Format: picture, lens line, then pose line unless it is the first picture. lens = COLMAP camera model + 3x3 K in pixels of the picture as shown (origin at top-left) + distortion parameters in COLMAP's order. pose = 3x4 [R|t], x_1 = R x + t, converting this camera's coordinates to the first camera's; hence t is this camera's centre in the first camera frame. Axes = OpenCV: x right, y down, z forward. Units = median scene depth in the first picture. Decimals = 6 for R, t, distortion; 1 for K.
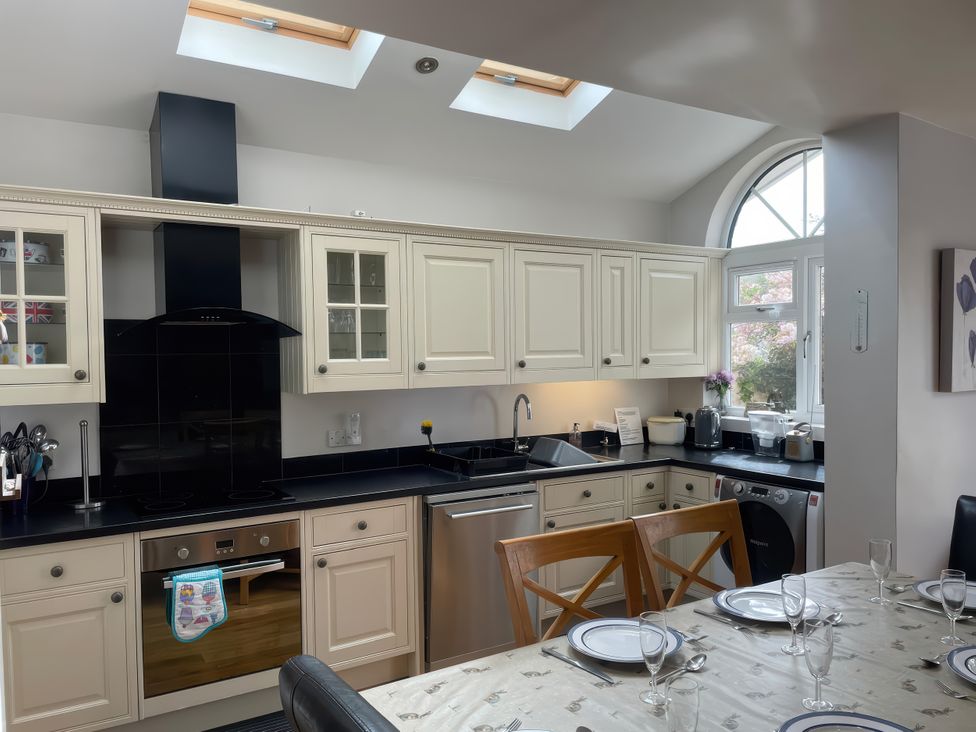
lens RADIAL K [[731.9, 0, 485.0], [0, 731.9, 376.5], [0, 0, 1]] dist [0.087732, -0.110841]
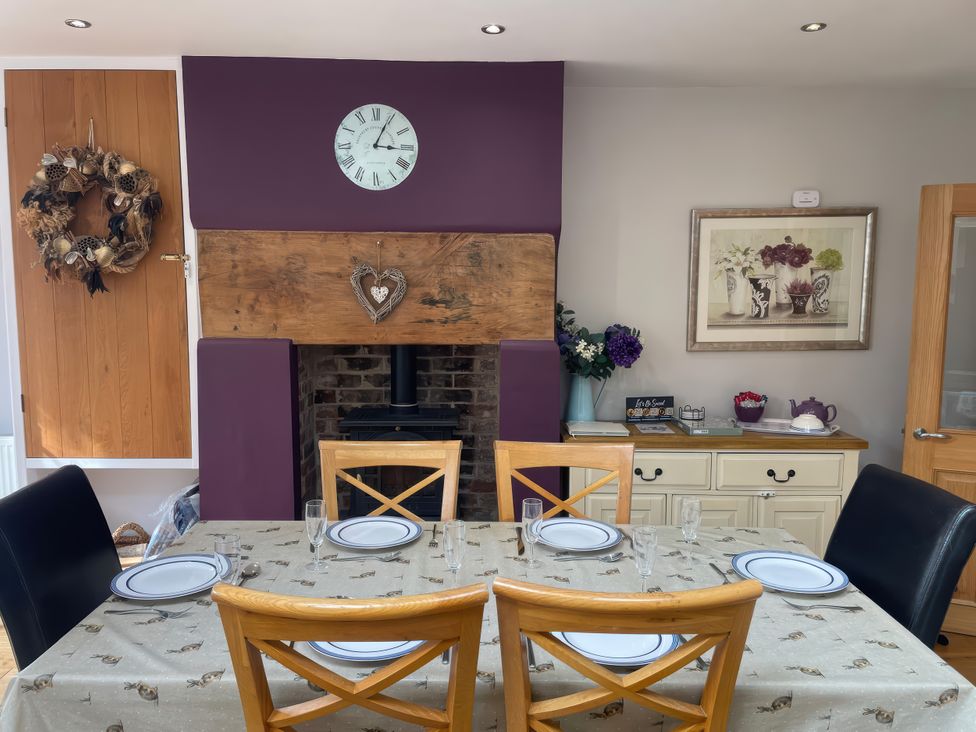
lens RADIAL K [[731.9, 0, 482.7], [0, 731.9, 370.5], [0, 0, 1]] dist [0.087732, -0.110841]
pose [[-0.855413, -0.051466, 0.515384, -0.049222], [0.023866, 0.990078, 0.138480, -0.030507], [-0.517397, 0.130758, -0.845697, 0.849193]]
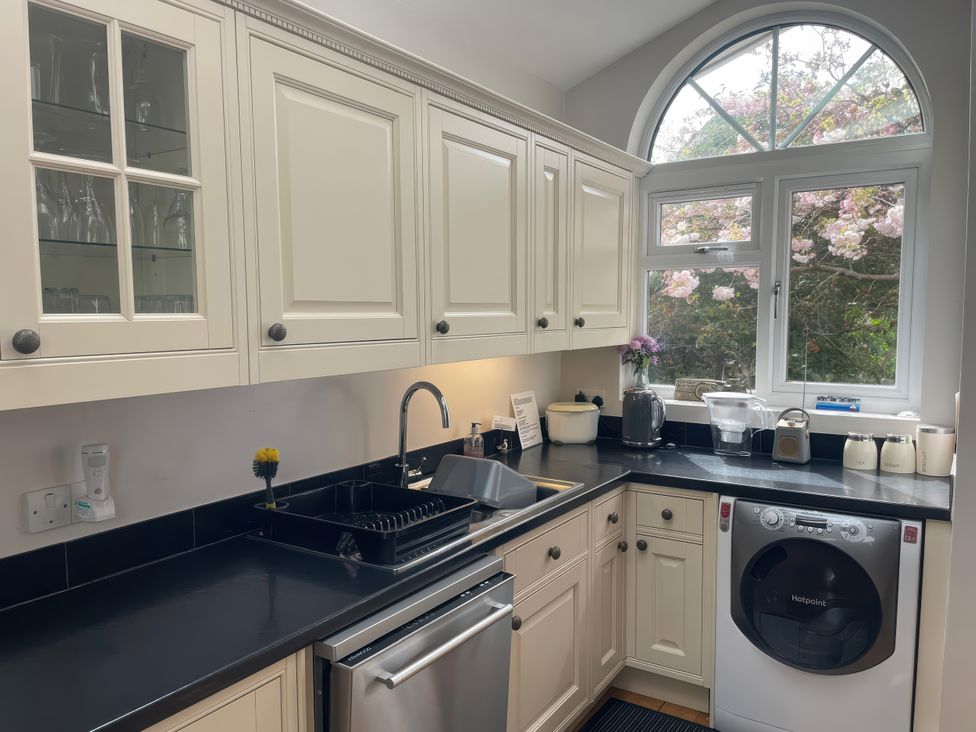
lens RADIAL K [[731.9, 0, 486.7], [0, 731.9, 378.3], [0, 0, 1]] dist [0.087732, -0.110841]
pose [[0.903909, -0.031505, 0.426563, -0.155607], [0.009272, 0.998493, 0.054097, -0.008748], [-0.427624, -0.044944, 0.902839, 0.525363]]
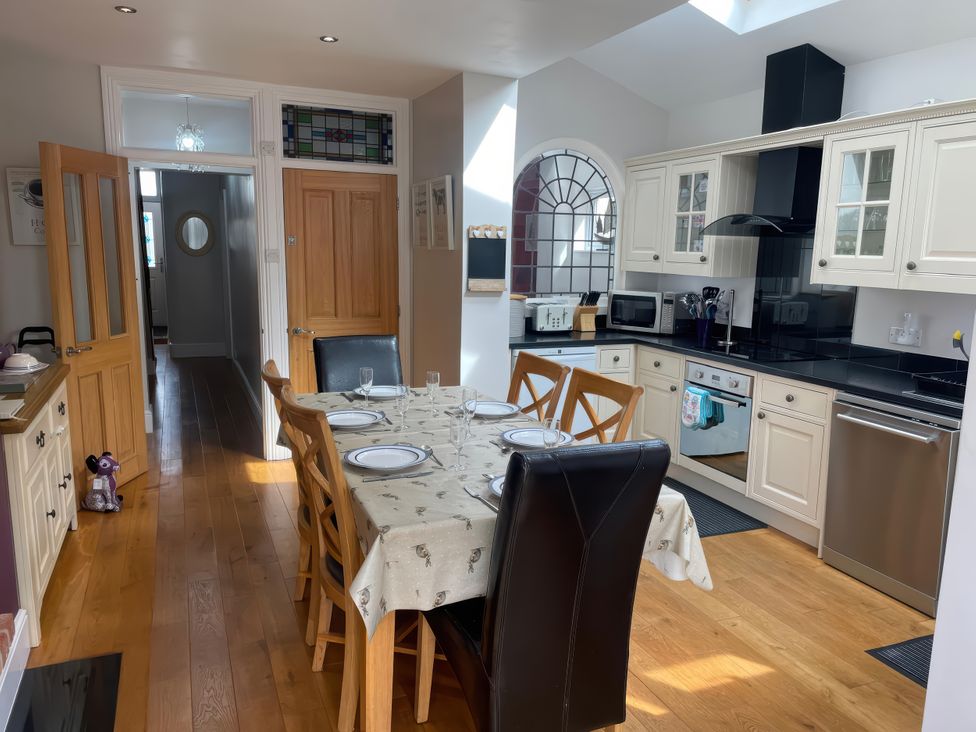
lens RADIAL K [[731.9, 0, 486.5], [0, 731.9, 371.4], [0, 0, 1]] dist [0.087732, -0.110841]
pose [[-0.153535, 0.179822, -0.971643, 0.896782], [-0.049466, 0.980671, 0.189309, -0.033303], [0.986904, 0.077129, -0.141673, 0.588873]]
